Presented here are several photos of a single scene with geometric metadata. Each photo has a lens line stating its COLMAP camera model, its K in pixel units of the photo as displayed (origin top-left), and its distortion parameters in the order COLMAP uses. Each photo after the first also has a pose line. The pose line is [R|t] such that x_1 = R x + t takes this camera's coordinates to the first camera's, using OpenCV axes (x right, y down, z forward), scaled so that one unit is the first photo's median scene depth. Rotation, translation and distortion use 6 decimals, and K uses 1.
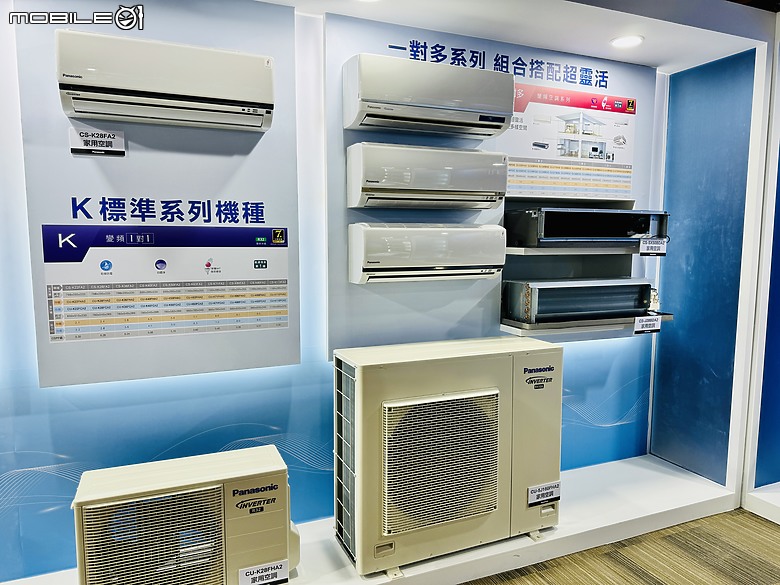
lens RADIAL K [[552.5, 0, 396.0], [0, 552.5, 303.4], [0, 0, 1]] dist [0.030489, -0.040328]
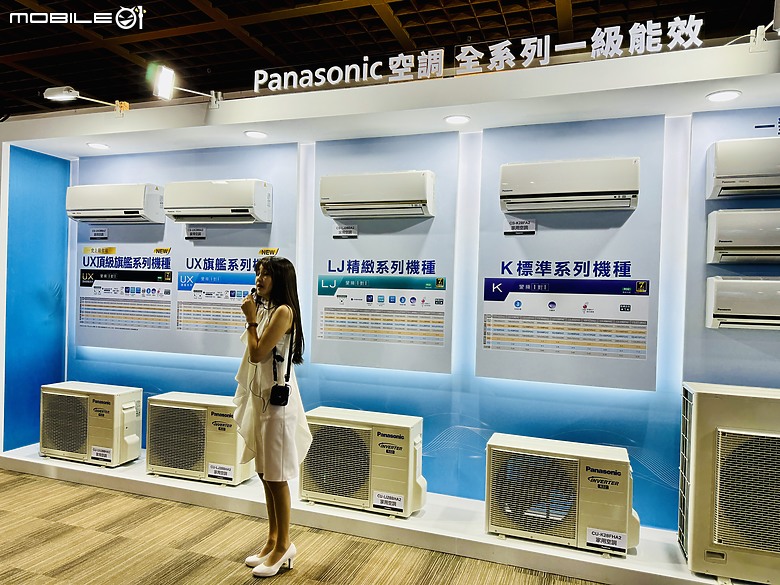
lens RADIAL K [[552.5, 0, 386.1], [0, 552.5, 293.1], [0, 0, 1]] dist [0.030489, -0.040328]
pose [[0.732834, 0.019038, -0.680141, 0.249100], [-0.096944, 0.992332, -0.076678, 0.053339], [0.673466, 0.122128, 0.729060, -0.365817]]
